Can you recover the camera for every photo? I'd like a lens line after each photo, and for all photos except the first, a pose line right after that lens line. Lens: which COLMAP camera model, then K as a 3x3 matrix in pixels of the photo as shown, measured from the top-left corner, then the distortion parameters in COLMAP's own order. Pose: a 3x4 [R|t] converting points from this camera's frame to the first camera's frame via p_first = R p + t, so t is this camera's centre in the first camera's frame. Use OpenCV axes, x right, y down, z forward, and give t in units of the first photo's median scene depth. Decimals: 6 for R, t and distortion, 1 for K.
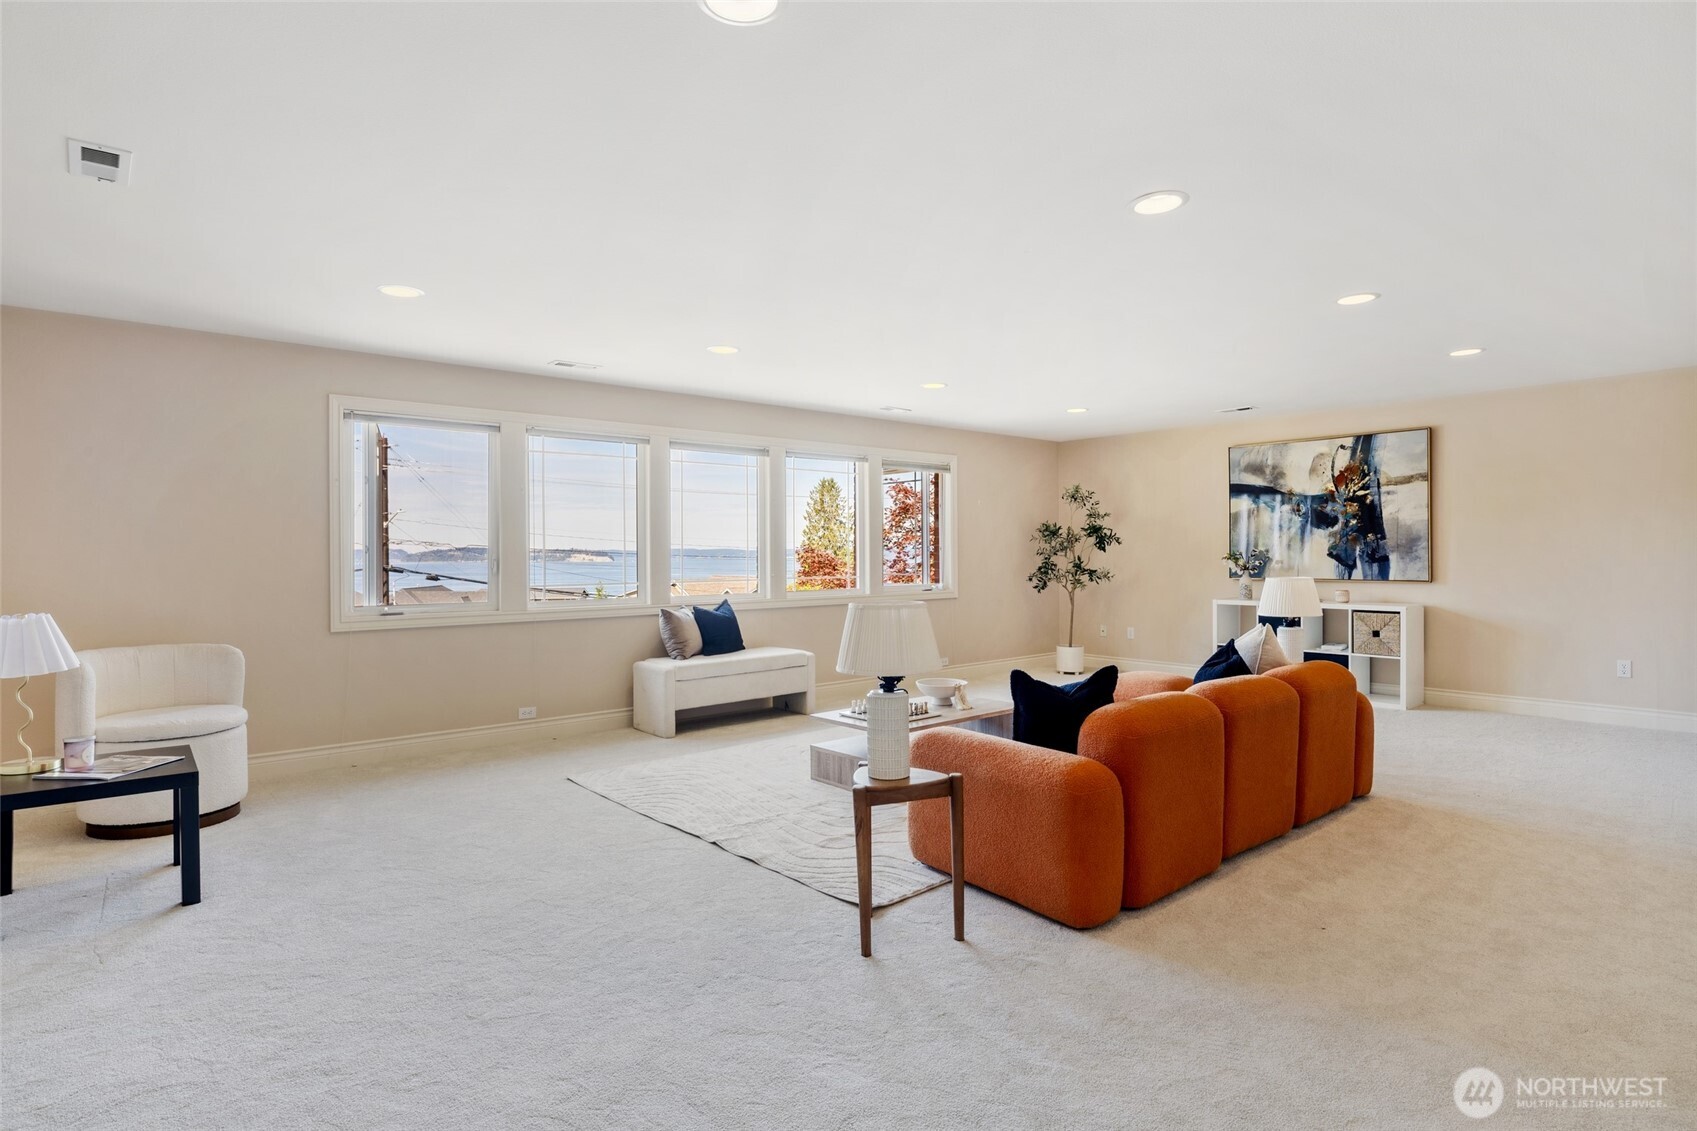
lens RADIAL K [[866.1, 0, 848.5], [0, 866.1, 565.5], [0, 0, 1]] dist [-0.001270, -0.000189]
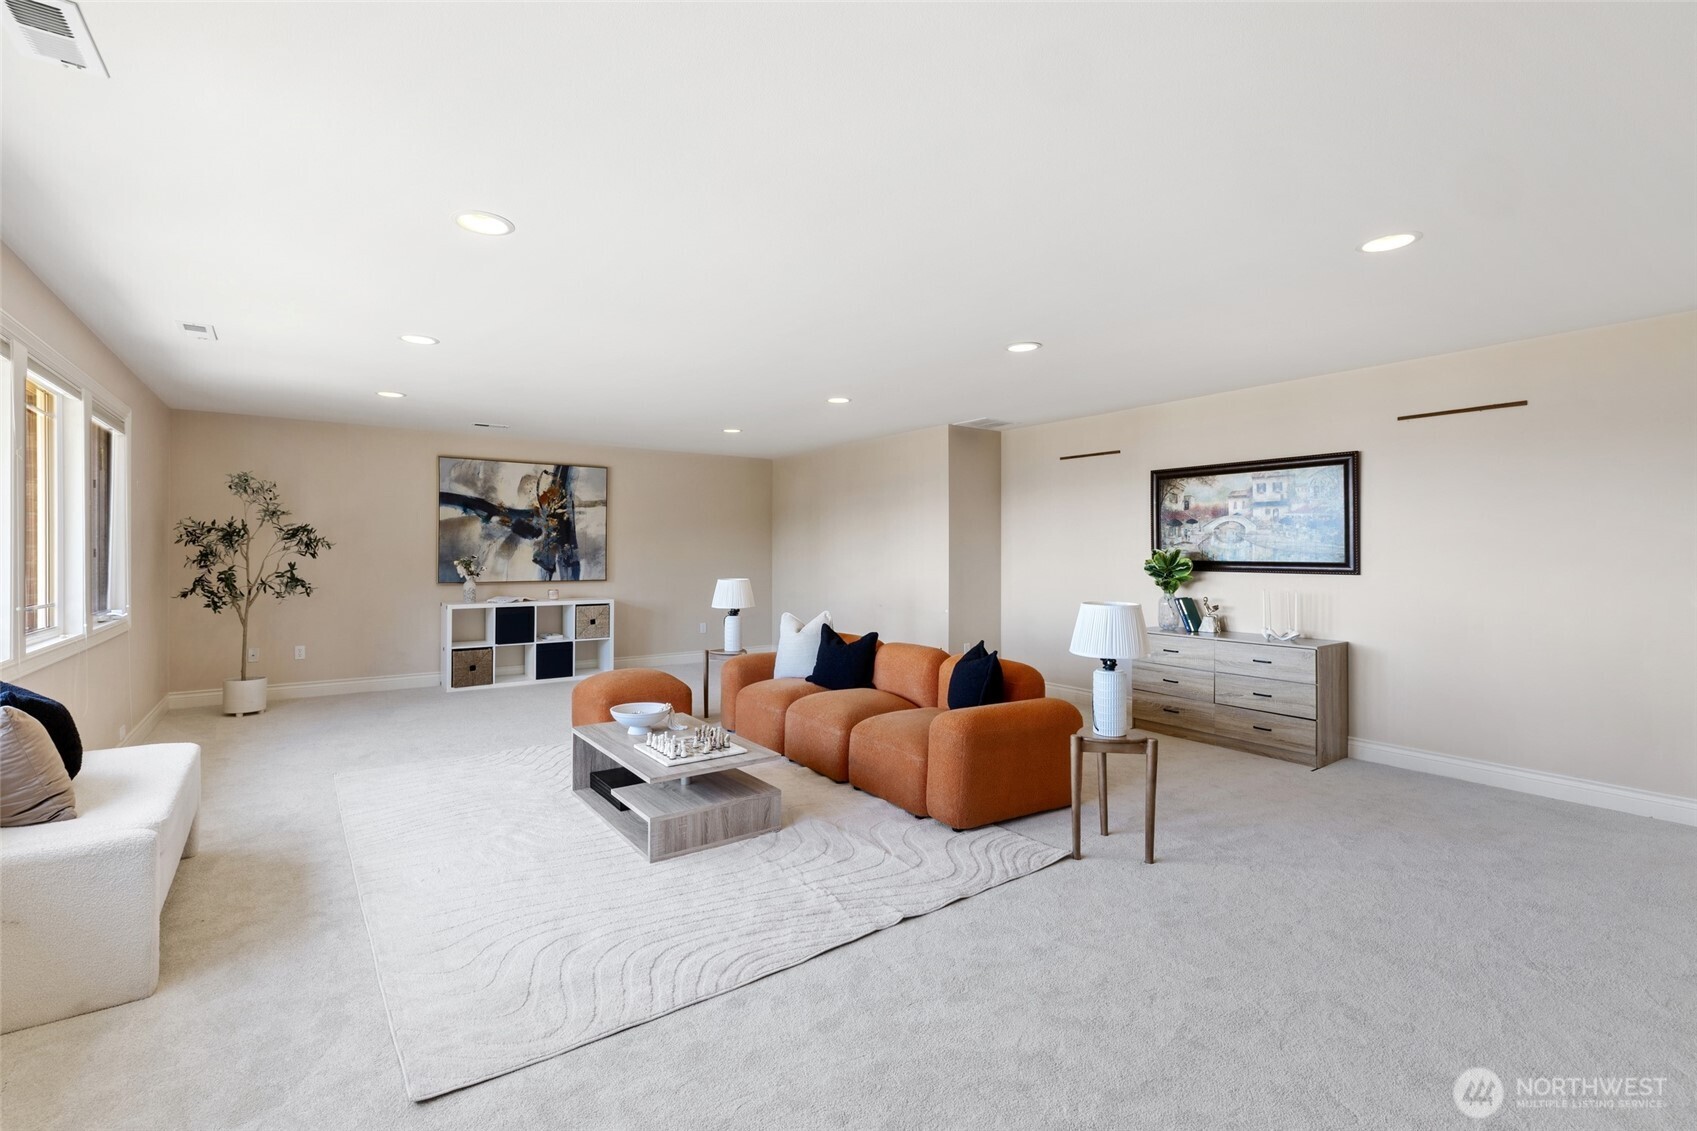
lens RADIAL K [[732.7, 0, 852.9], [0, 732.7, 557.5], [0, 0, 1]] dist [0.002253, 0.000376]
pose [[0.106482, -0.000780, 0.994314, -0.409406], [0.010636, 0.999943, -0.000355, -0.011963], [-0.994258, 0.010613, 0.106485, 0.464762]]
